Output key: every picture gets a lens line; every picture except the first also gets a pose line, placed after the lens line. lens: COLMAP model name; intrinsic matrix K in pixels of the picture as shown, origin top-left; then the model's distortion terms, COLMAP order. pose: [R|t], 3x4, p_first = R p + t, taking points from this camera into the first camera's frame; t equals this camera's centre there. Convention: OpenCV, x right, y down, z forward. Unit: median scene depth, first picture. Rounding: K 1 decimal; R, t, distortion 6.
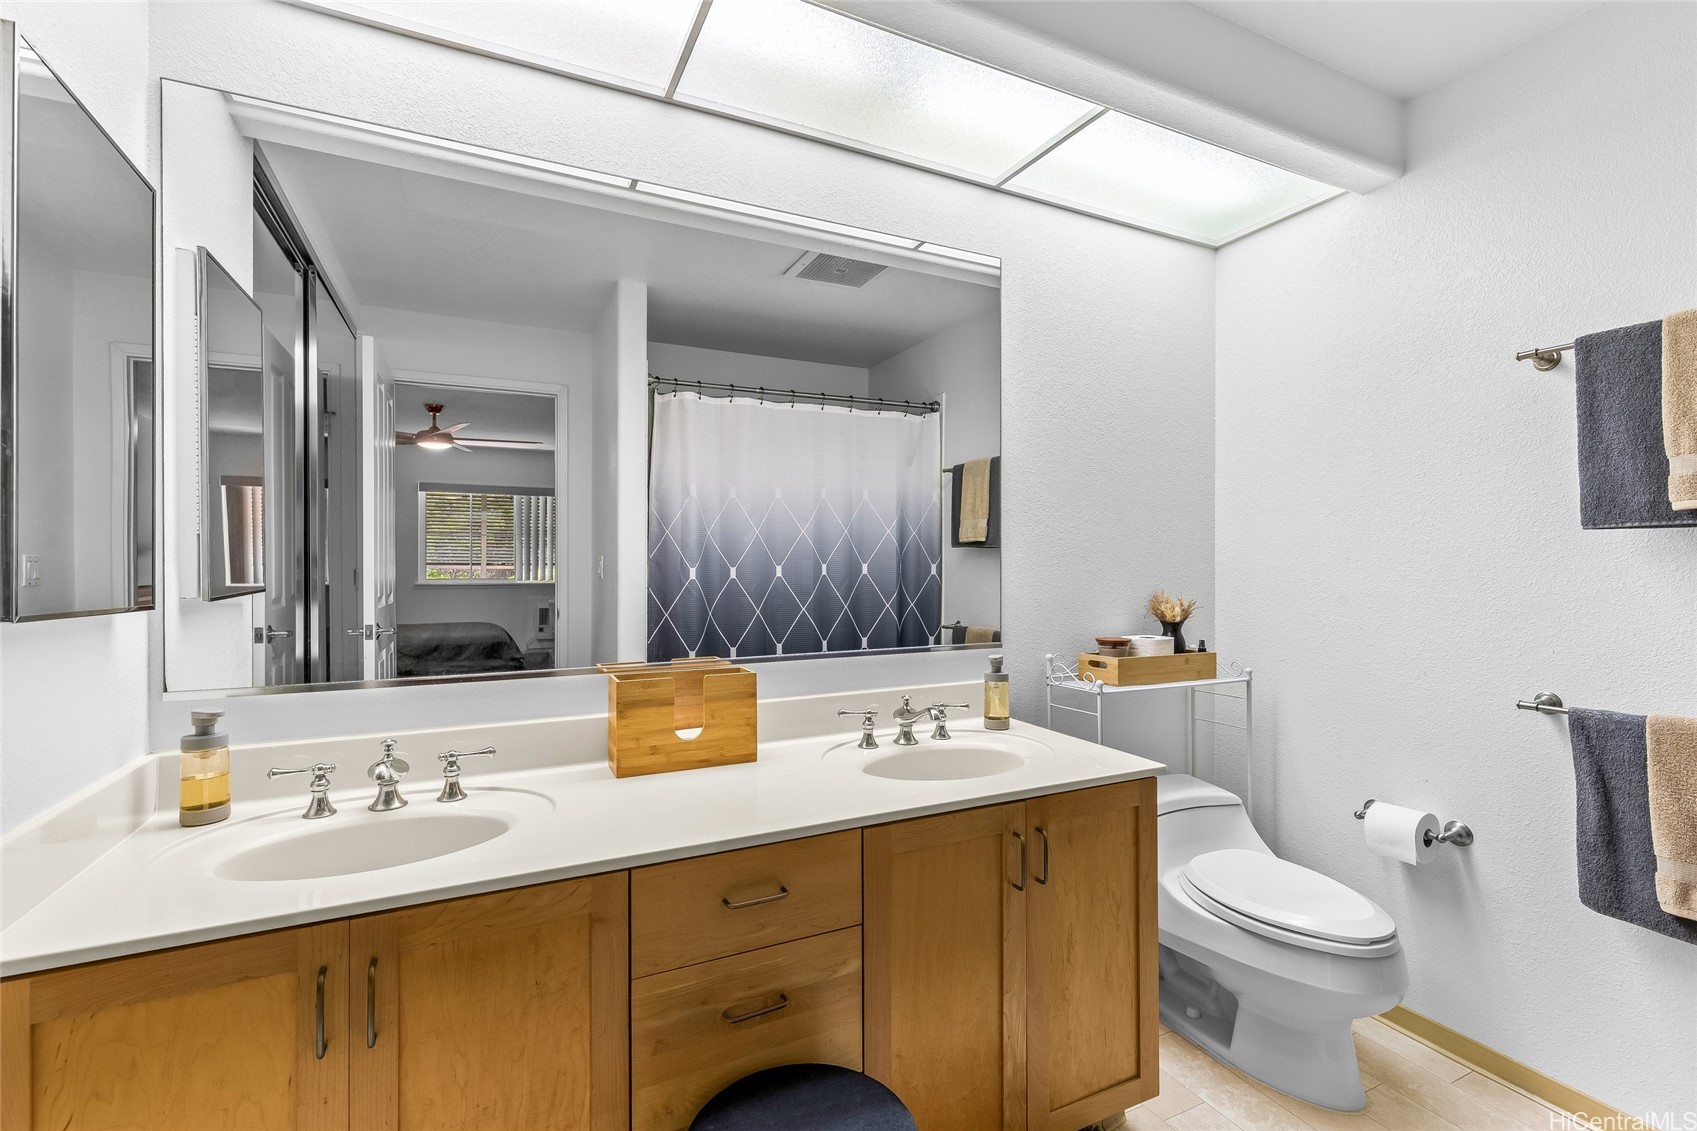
lens RADIAL K [[779.7, 0, 848.5], [0, 779.7, 565.5], [0, 0, 1]] dist [-0.000048, -0.000010]
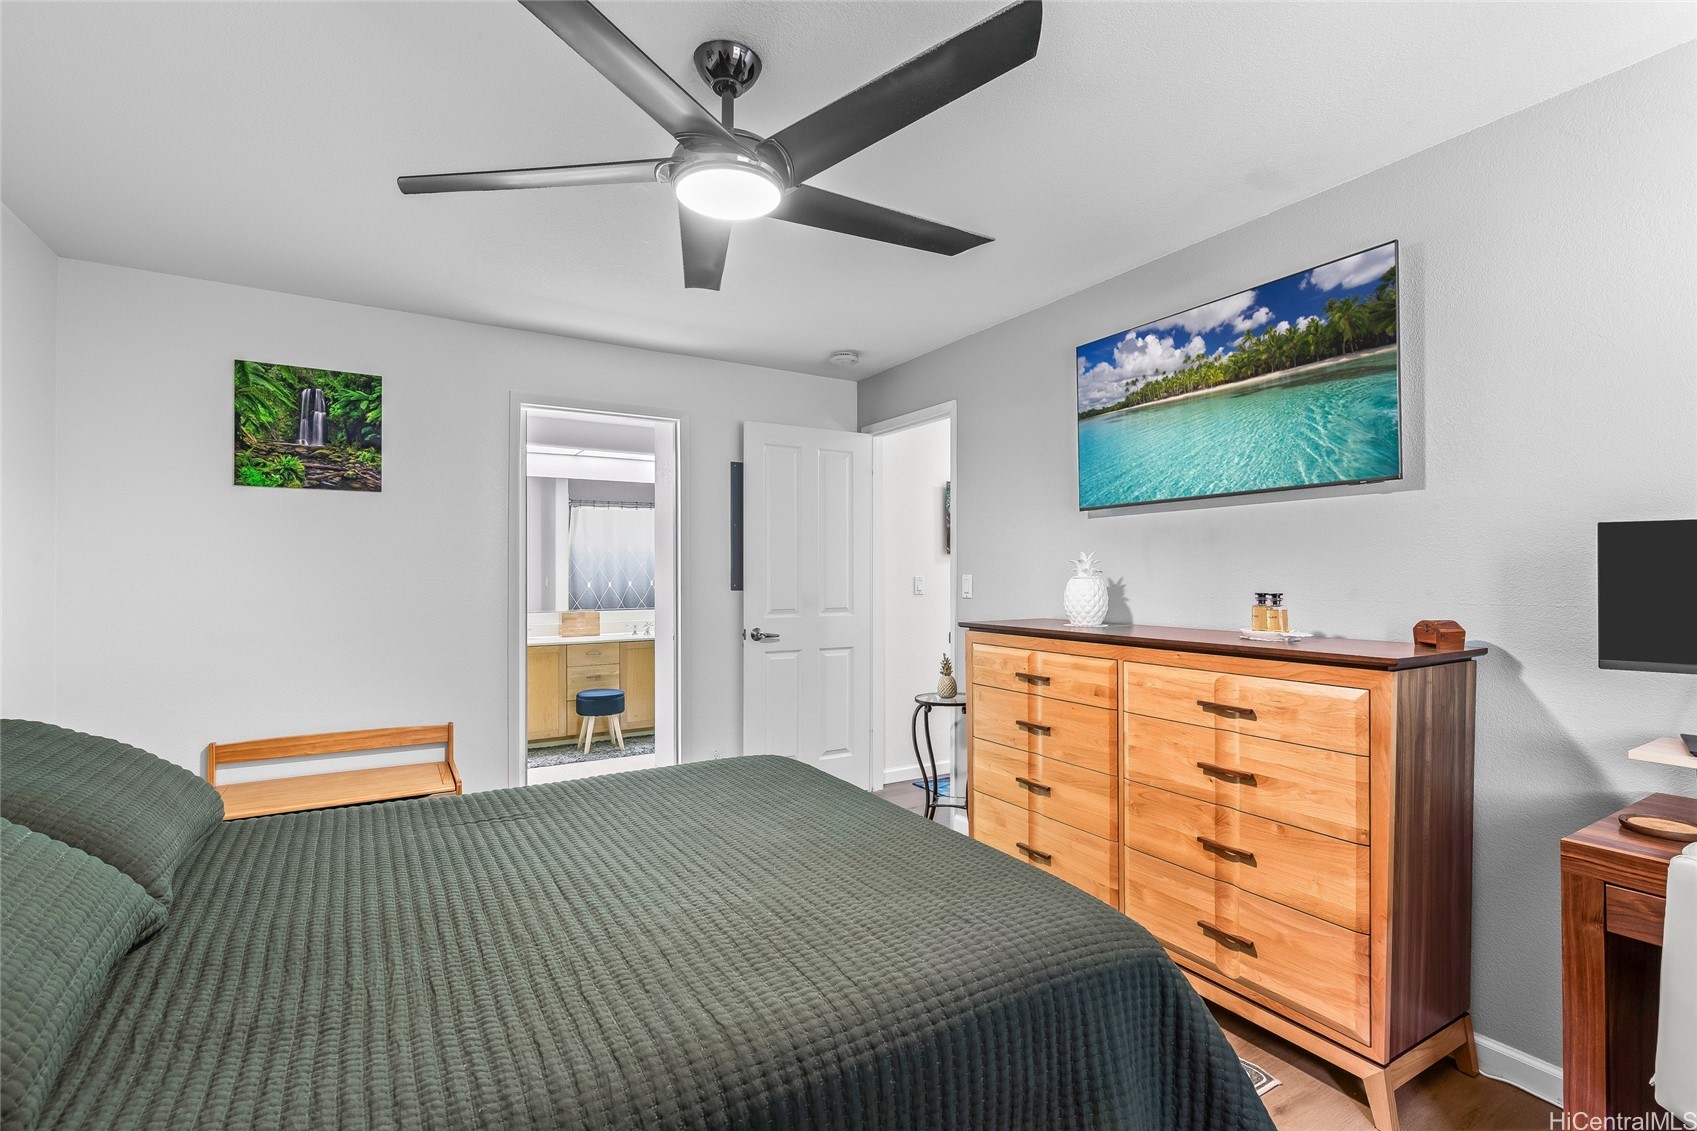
lens RADIAL K [[779.7, 0, 848.5], [0, 779.7, 565.5], [0, 0, 1]] dist [-0.000048, -0.000010]
pose [[0.995006, 0.002850, 0.099770, 0.736655], [-0.001741, 0.999936, -0.011202, -0.058086], [-0.099796, 0.010973, 0.994947, -3.002083]]
